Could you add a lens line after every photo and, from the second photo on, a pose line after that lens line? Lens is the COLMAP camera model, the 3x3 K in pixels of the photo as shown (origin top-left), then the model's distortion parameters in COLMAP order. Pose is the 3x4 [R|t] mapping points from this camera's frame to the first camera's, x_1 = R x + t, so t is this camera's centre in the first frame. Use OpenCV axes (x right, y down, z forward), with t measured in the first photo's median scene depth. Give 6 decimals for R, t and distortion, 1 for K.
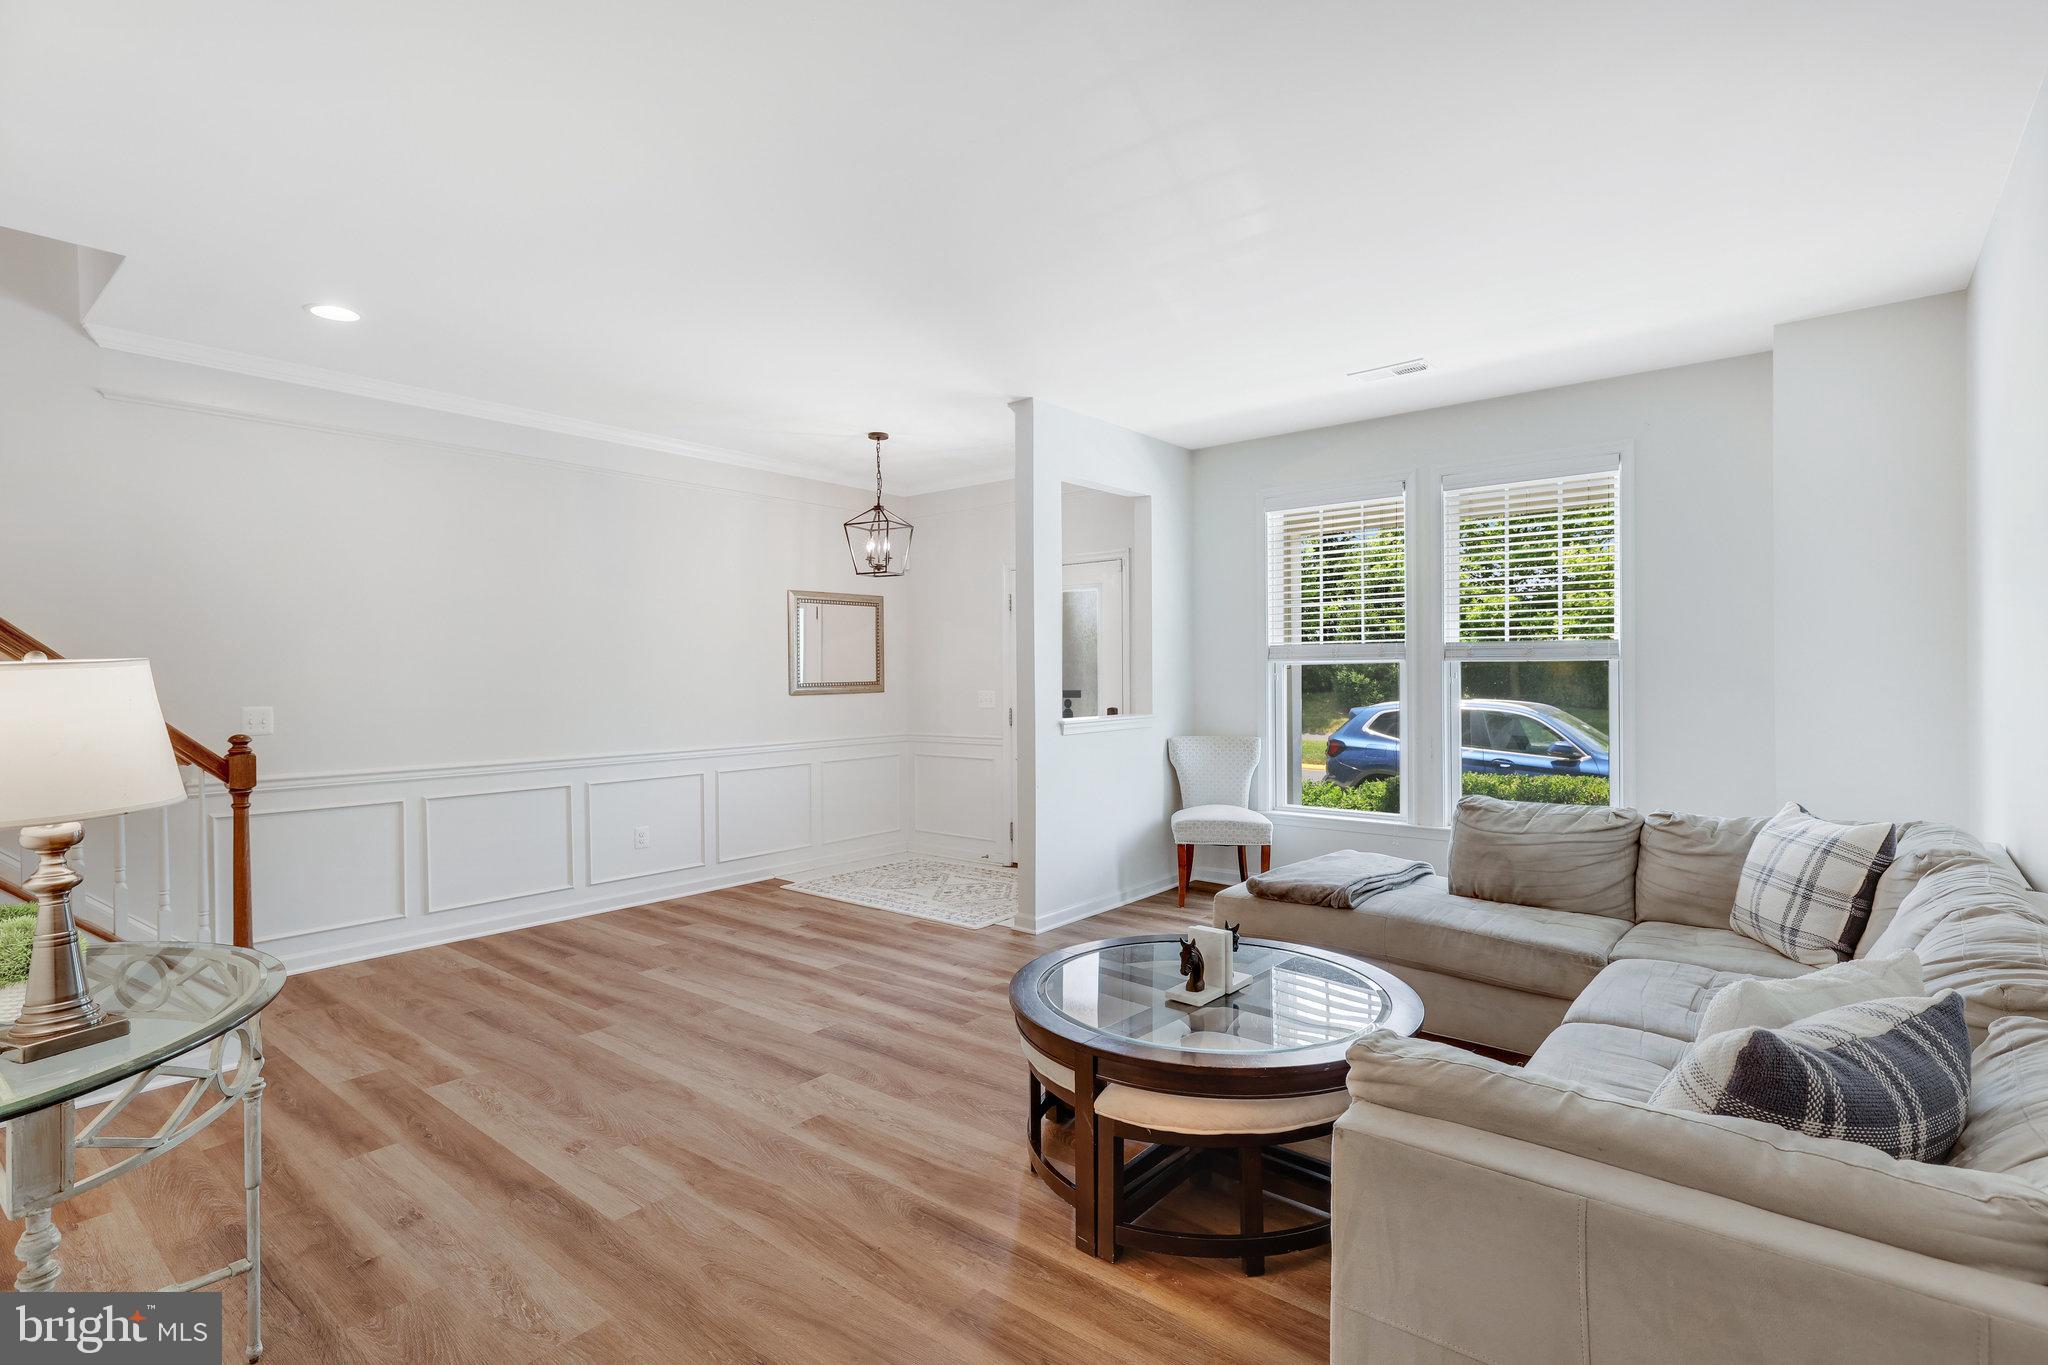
lens RADIAL K [[975.5, 0, 1024.0], [0, 975.5, 682.5], [0, 0, 1]] dist [0.001191, 0.000039]
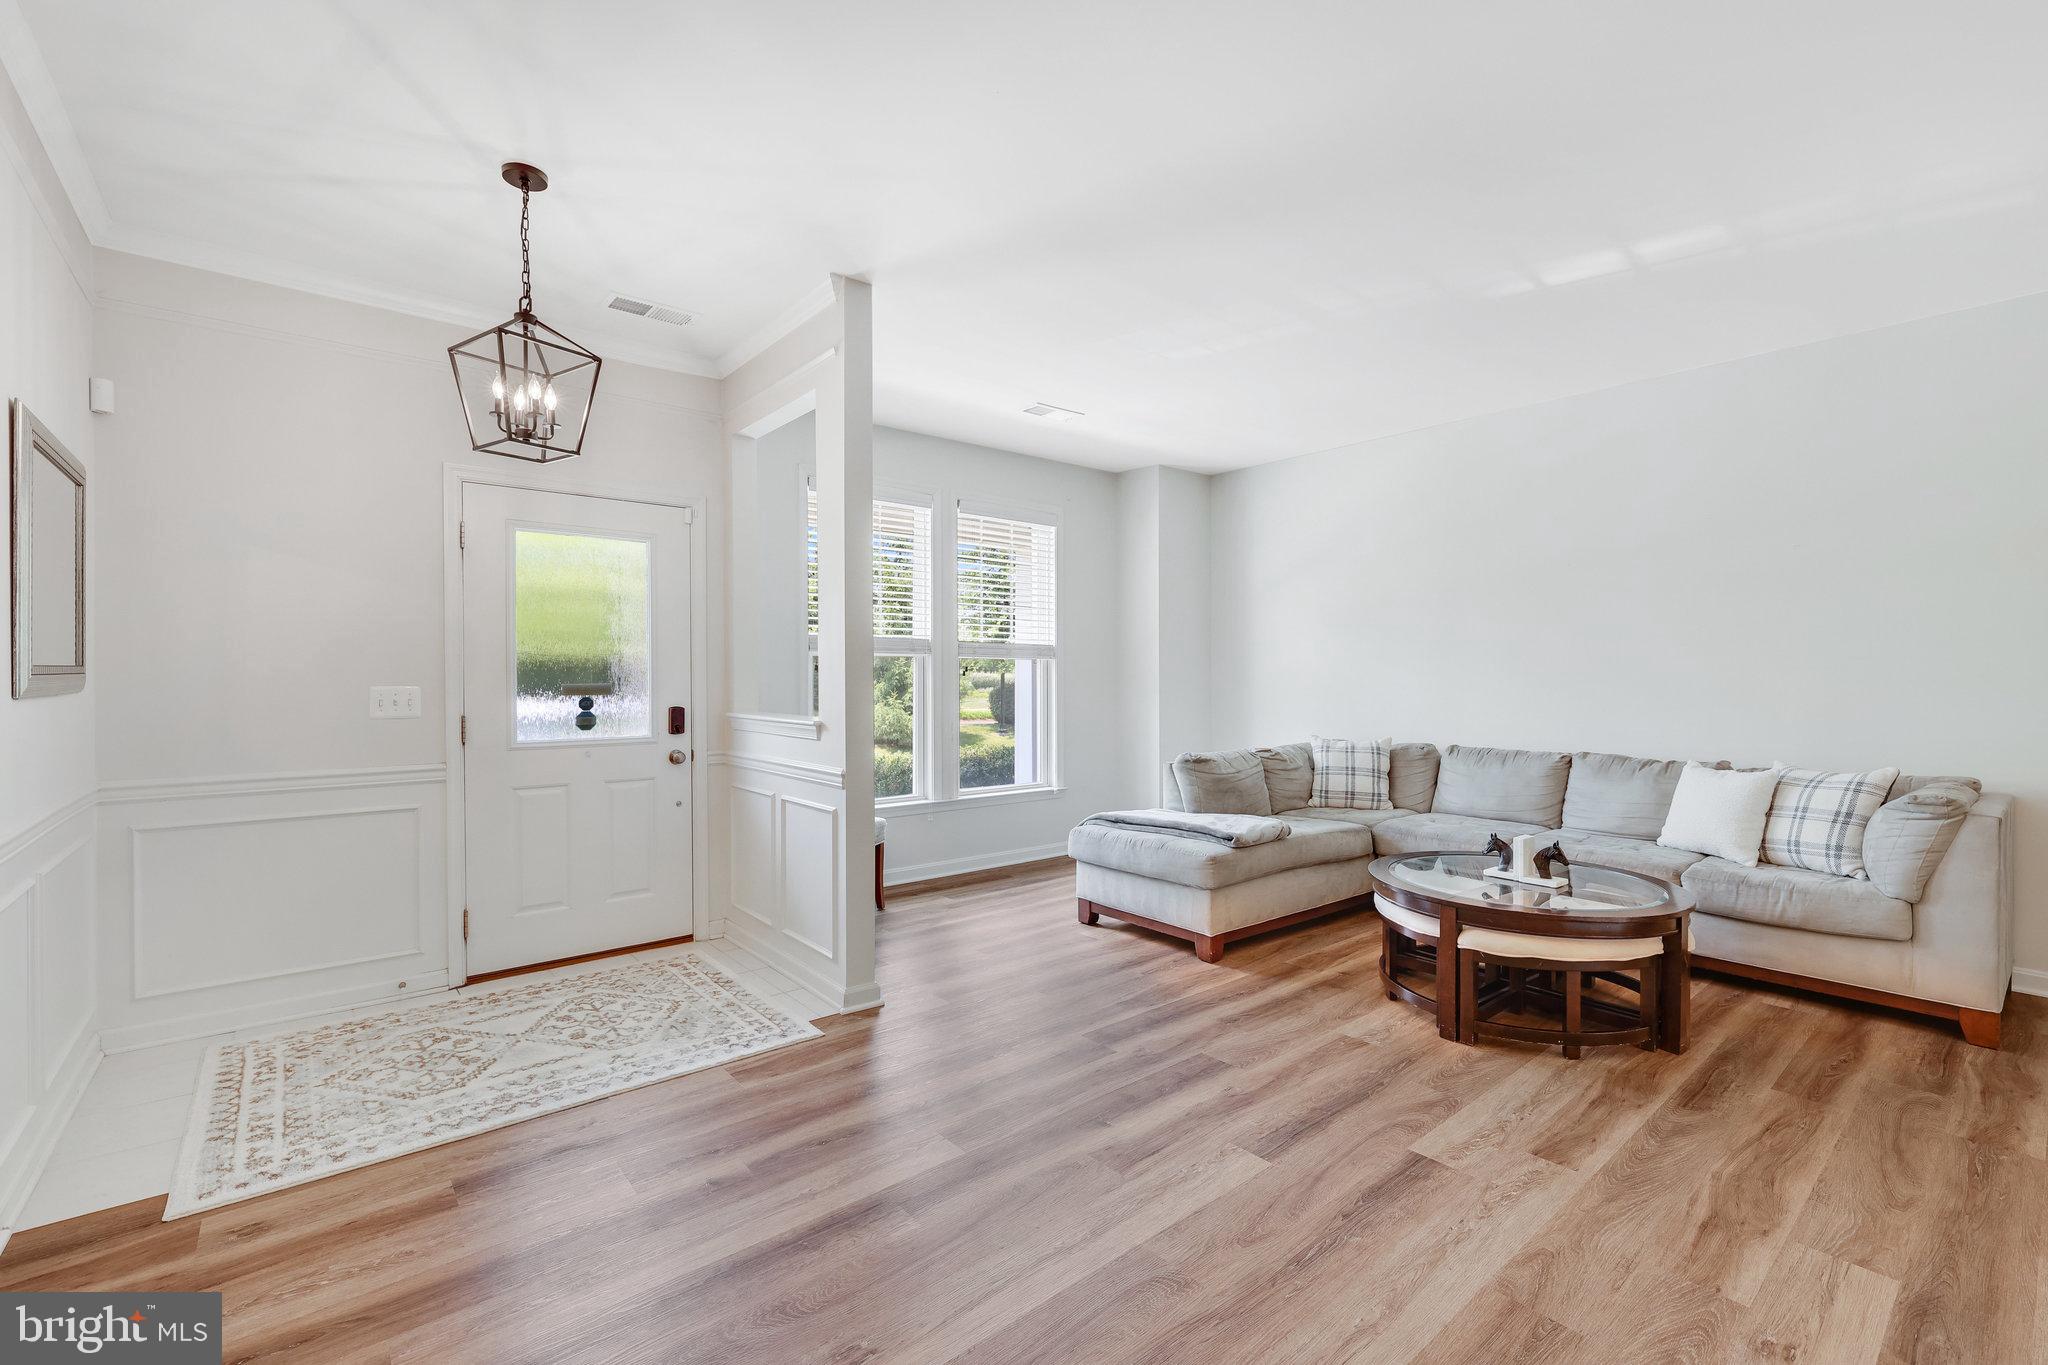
lens RADIAL K [[879.4, 0, 1024.0], [0, 879.4, 682.5], [0, 0, 1]] dist [0.000336, 0.000061]
pose [[0.192357, -0.001898, 0.981323, -1.006680], [0.005850, 0.999983, 0.000787, 0.019319], [-0.981308, 0.005589, 0.192364, 1.221261]]
